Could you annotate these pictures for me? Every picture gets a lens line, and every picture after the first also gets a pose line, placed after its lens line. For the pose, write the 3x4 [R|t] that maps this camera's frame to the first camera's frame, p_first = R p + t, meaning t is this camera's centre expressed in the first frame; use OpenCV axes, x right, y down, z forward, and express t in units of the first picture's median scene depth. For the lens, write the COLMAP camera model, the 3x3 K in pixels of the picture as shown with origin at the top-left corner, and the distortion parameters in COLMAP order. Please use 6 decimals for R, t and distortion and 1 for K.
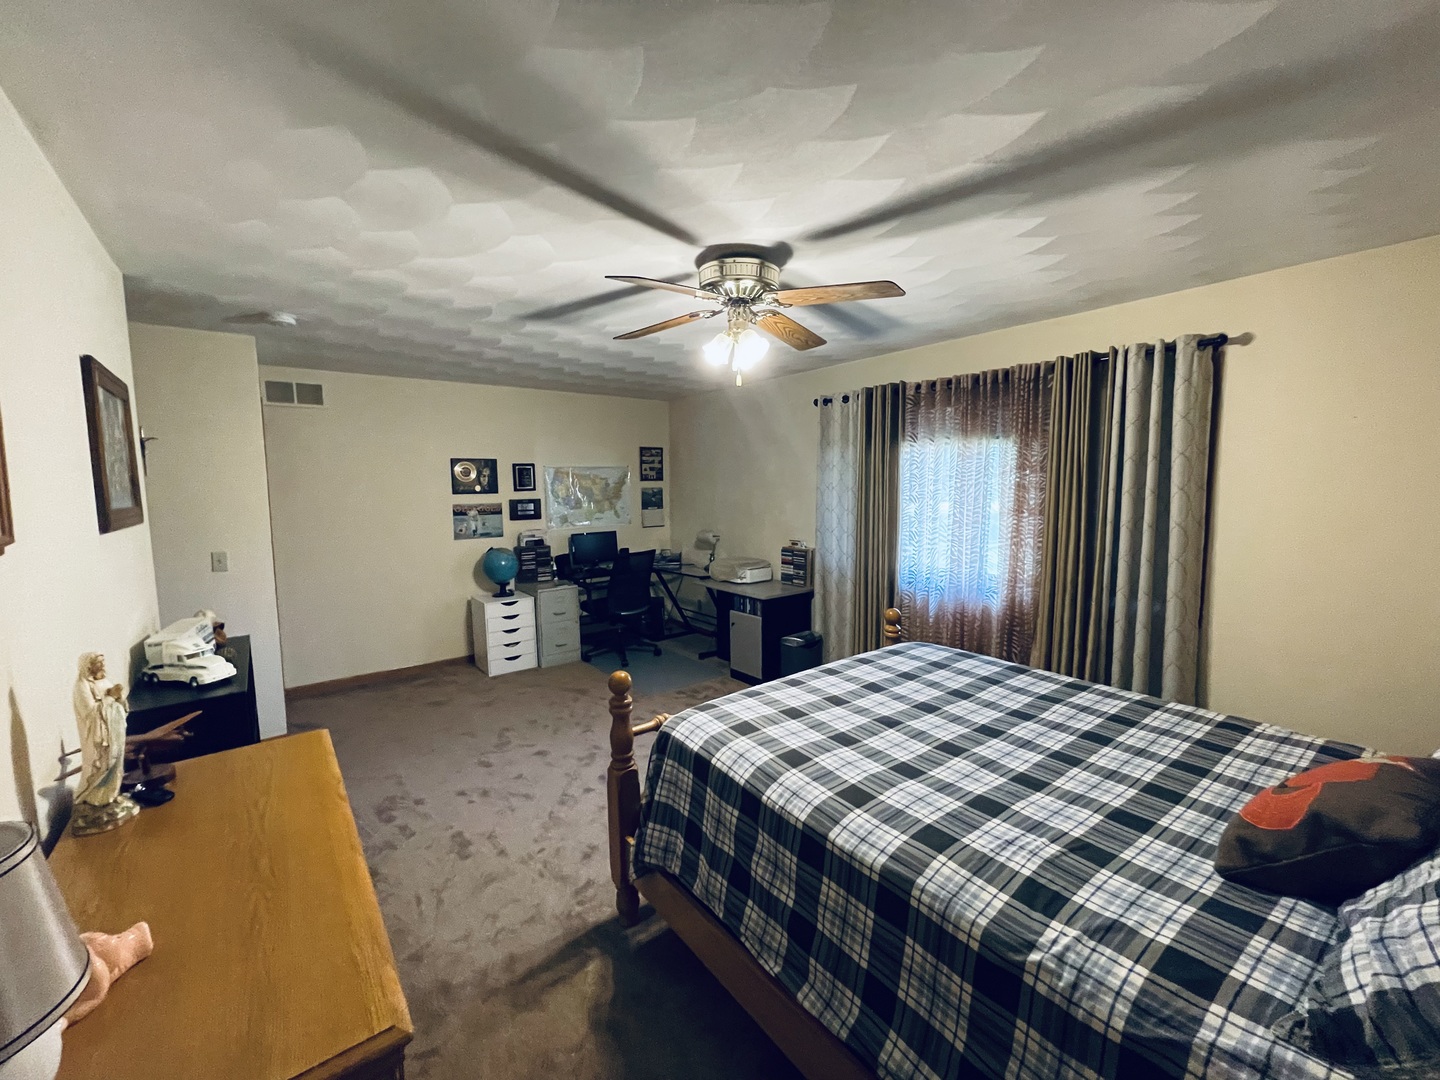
lens RADIAL K [[580.6, 0, 720.2], [0, 580.6, 538.2], [0, 0, 1]] dist [0.000764, 0.000151]
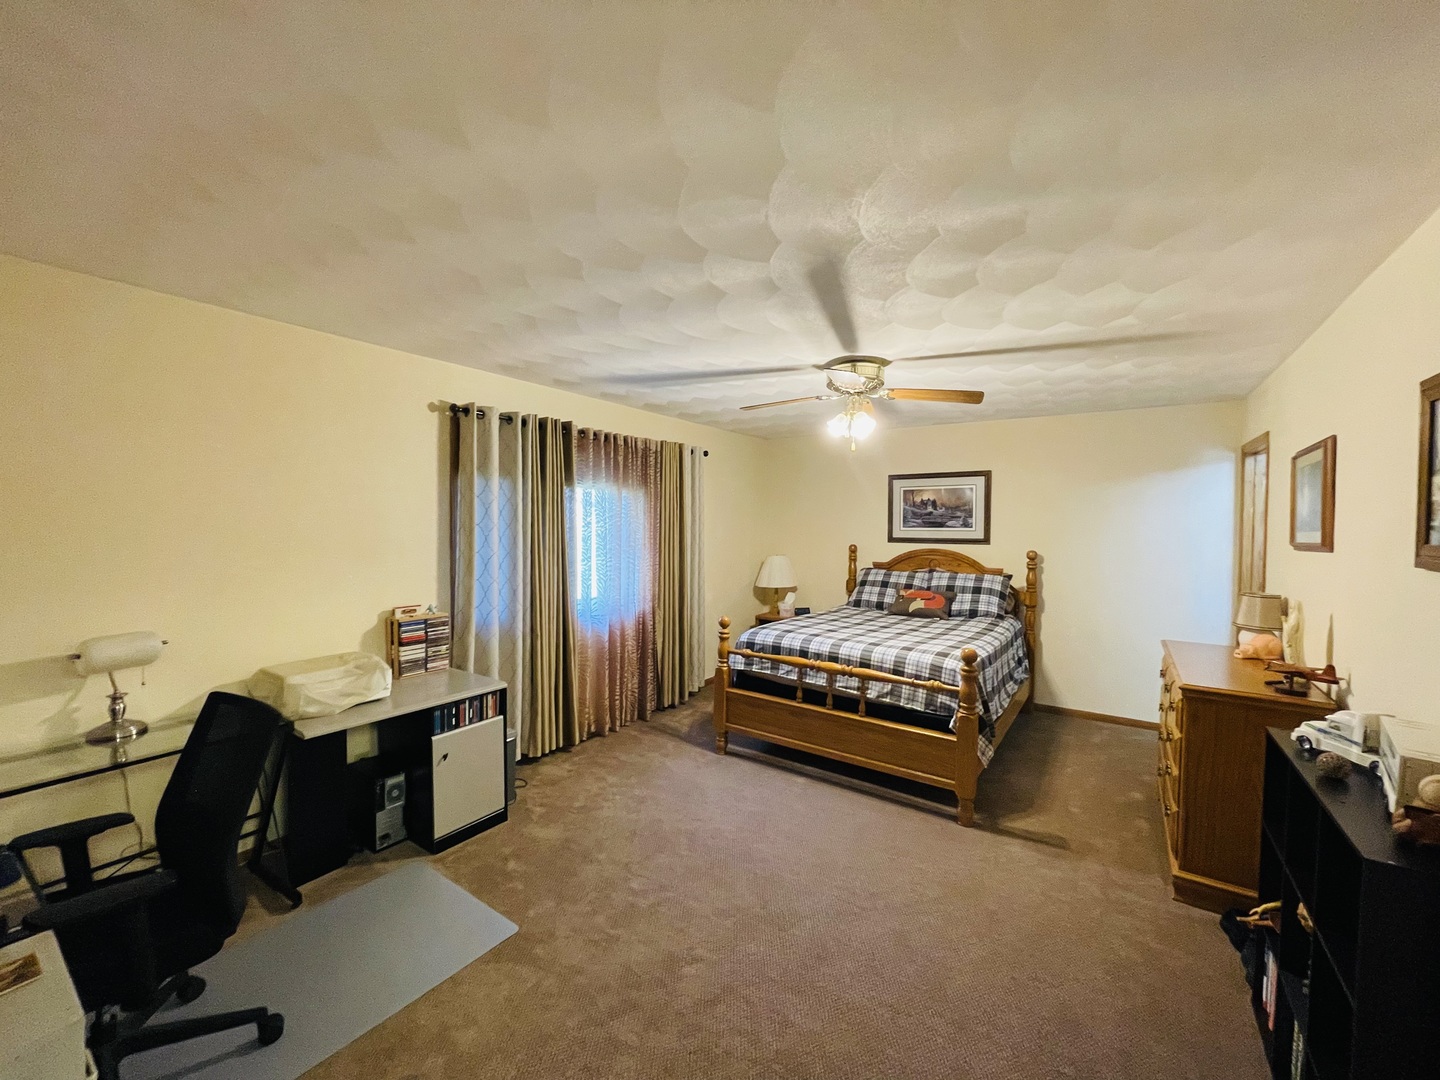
lens RADIAL K [[580.6, 0, 718.0], [0, 580.6, 537.2], [0, 0, 1]] dist [0.000764, 0.000151]
pose [[-0.292645, -0.019520, 0.956022, -0.722505], [0.087976, 0.995001, 0.047247, -0.090124], [-0.952166, 0.097934, -0.289465, 1.032347]]
